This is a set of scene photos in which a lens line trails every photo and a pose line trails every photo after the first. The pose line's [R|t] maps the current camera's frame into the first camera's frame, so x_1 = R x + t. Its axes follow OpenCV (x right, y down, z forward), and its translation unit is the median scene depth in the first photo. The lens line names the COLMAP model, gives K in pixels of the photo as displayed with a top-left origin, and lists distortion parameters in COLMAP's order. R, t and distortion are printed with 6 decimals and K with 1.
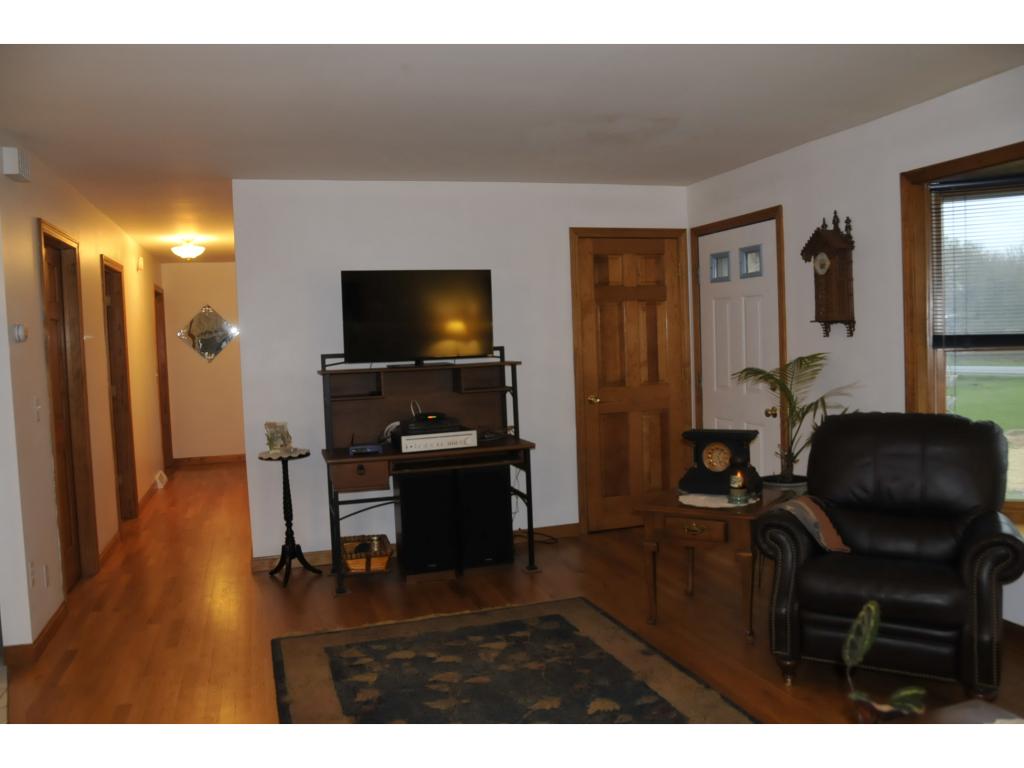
lens RADIAL K [[827.1, 0, 531.2], [0, 827.1, 383.3], [0, 0, 1]] dist [-0.143320, 0.134572]
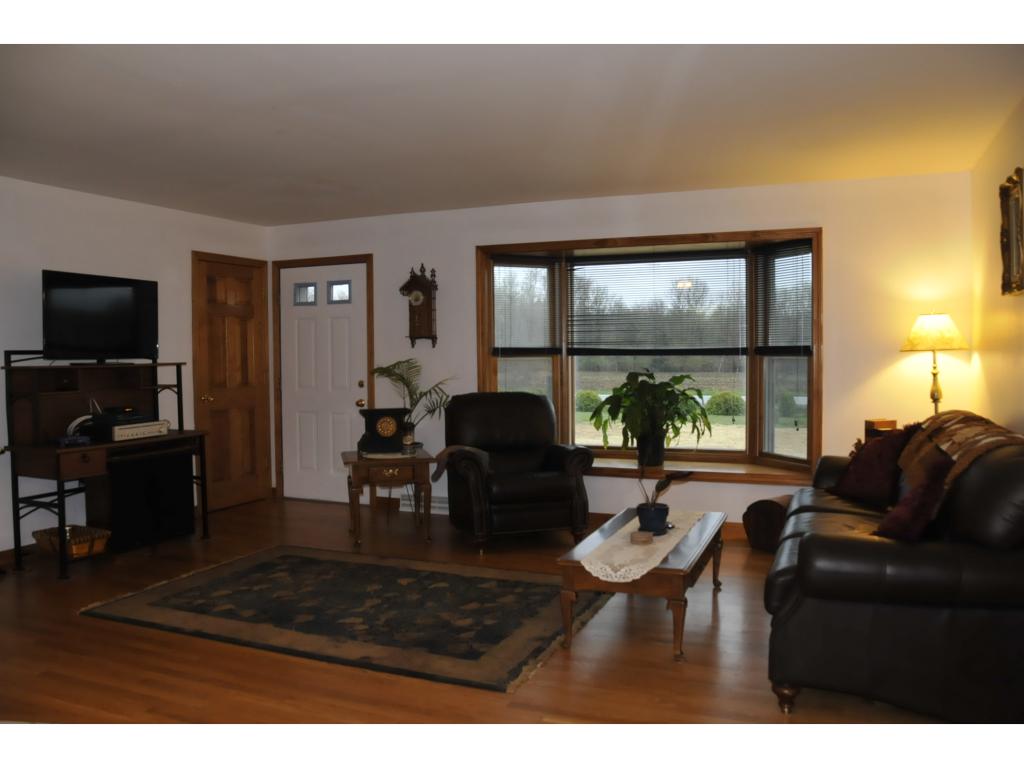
lens RADIAL K [[827.1, 0, 531.2], [0, 827.1, 383.3], [0, 0, 1]] dist [-0.143320, 0.134572]
pose [[0.643347, 0.002654, 0.765570, -0.633868], [0.028914, 0.999196, -0.027762, 0.054068], [-0.765029, 0.039996, 0.642753, -0.116973]]
